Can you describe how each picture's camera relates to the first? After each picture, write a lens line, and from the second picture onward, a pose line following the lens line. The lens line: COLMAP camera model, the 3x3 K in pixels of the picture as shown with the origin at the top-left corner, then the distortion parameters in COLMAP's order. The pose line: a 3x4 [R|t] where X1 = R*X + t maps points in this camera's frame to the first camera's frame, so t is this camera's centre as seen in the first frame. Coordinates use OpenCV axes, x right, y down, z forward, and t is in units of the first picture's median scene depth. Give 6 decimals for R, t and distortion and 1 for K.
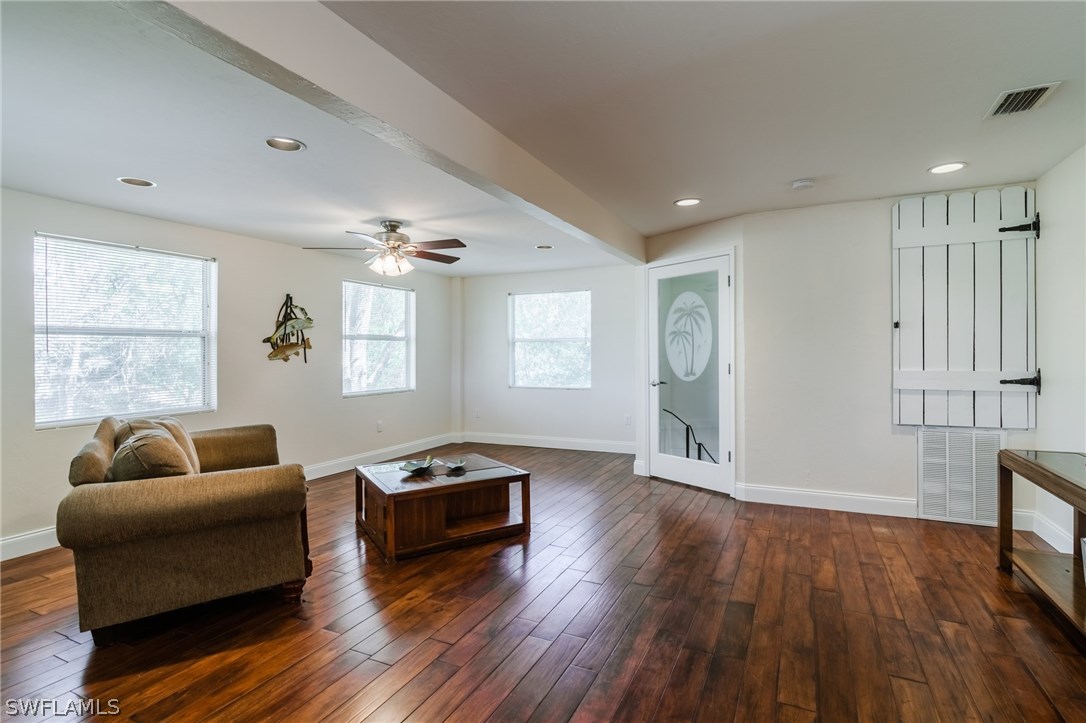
lens RADIAL K [[571.0, 0, 570.6], [0, 571.0, 348.4], [0, 0, 1]] dist [-0.004776, -0.001000]
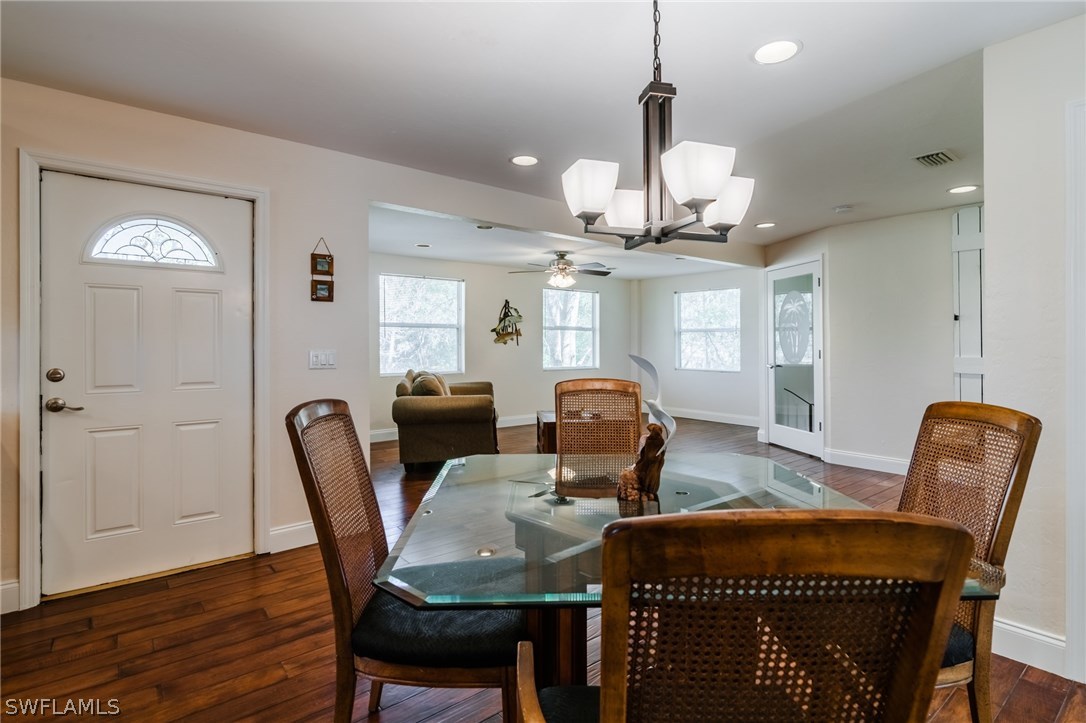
lens RADIAL K [[571.0, 0, 551.9], [0, 571.0, 355.5], [0, 0, 1]] dist [-0.004776, -0.001000]
pose [[0.904052, 0.019977, -0.426956, 0.273965], [-0.007546, 0.999497, 0.030788, 0.005053], [0.427357, -0.024612, 0.903748, -0.334253]]
